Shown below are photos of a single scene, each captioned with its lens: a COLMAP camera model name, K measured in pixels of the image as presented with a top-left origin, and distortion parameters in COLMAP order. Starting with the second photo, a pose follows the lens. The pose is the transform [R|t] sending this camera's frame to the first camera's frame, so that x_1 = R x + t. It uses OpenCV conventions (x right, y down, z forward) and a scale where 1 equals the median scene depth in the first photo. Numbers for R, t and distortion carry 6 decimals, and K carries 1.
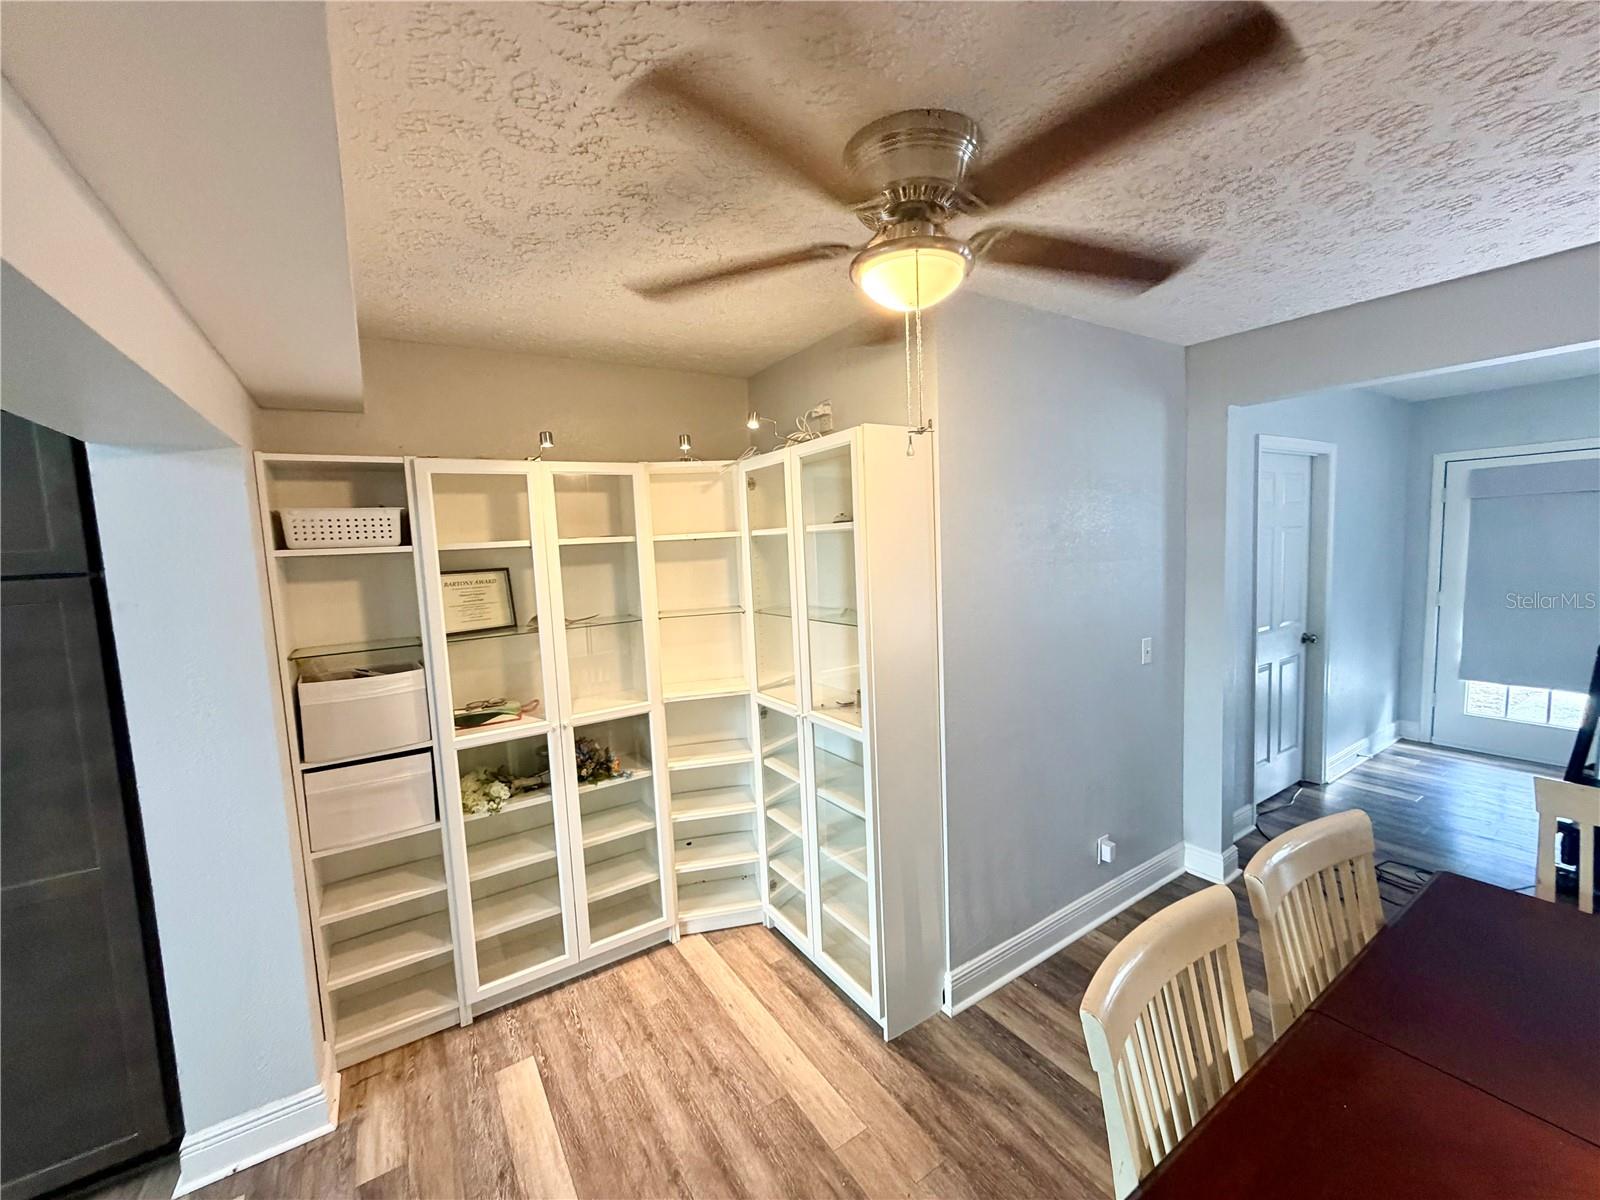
lens RADIAL K [[639.3, 0, 796.0], [0, 639.3, 598.3], [0, 0, 1]] dist [0.000864, -0.000176]
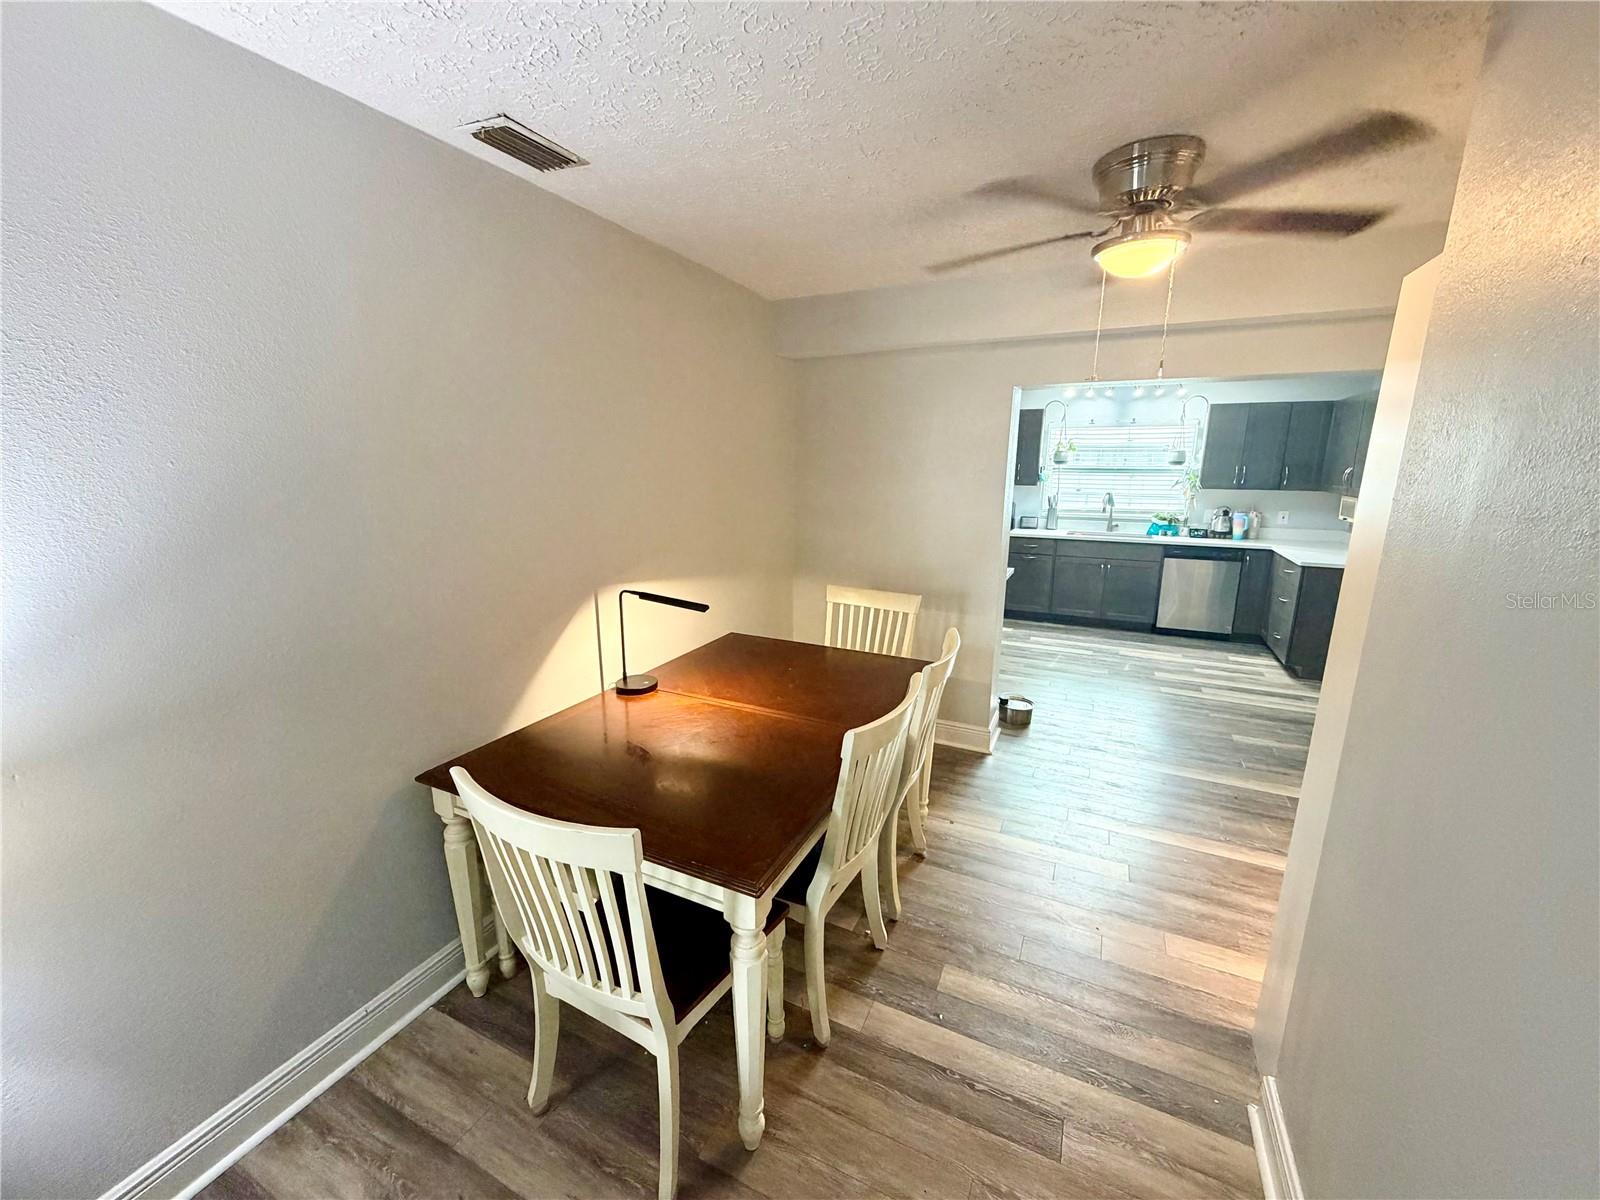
lens RADIAL K [[639.3, 0, 794.8], [0, 639.3, 601.5], [0, 0, 1]] dist [0.000864, -0.000176]
pose [[-0.857426, 0.153199, -0.491274, 1.022208], [-0.010032, 0.949501, 0.313603, -0.132406], [0.514509, 0.273820, -0.812590, 1.237017]]
